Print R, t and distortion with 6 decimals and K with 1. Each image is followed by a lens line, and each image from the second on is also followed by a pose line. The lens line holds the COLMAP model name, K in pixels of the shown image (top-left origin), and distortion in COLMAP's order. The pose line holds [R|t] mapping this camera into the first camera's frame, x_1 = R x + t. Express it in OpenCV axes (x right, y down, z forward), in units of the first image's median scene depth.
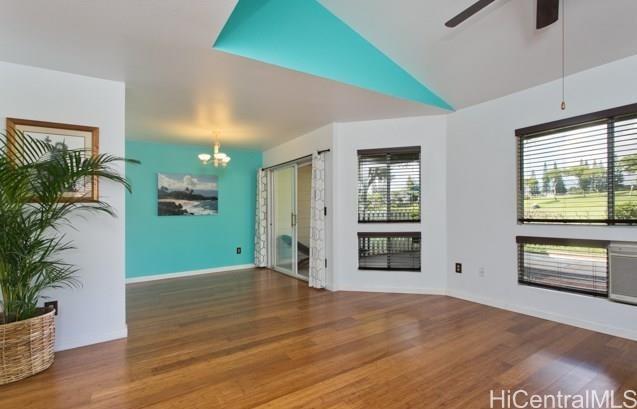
lens RADIAL K [[319.2, 0, 318.0], [0, 319.2, 205.3], [0, 0, 1]] dist [0.000099, -0.000001]
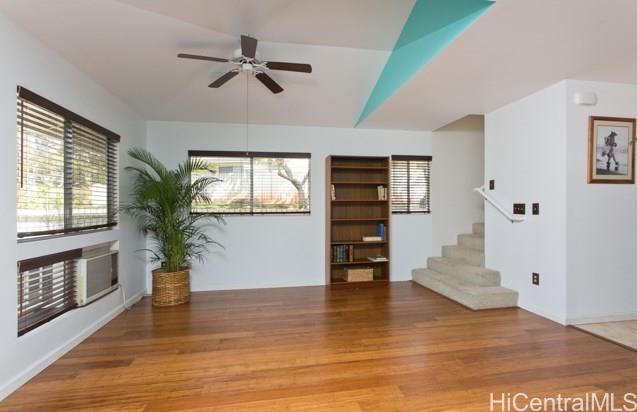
lens RADIAL K [[295.1, 0, 316.7], [0, 295.1, 208.9], [0, 0, 1]] dist [-0.000436, -0.000037]
pose [[-0.914539, 0.015913, 0.404184, -0.213487], [0.012431, 0.999860, -0.011239, 0.003734], [-0.404306, -0.005254, -0.914609, 1.826892]]
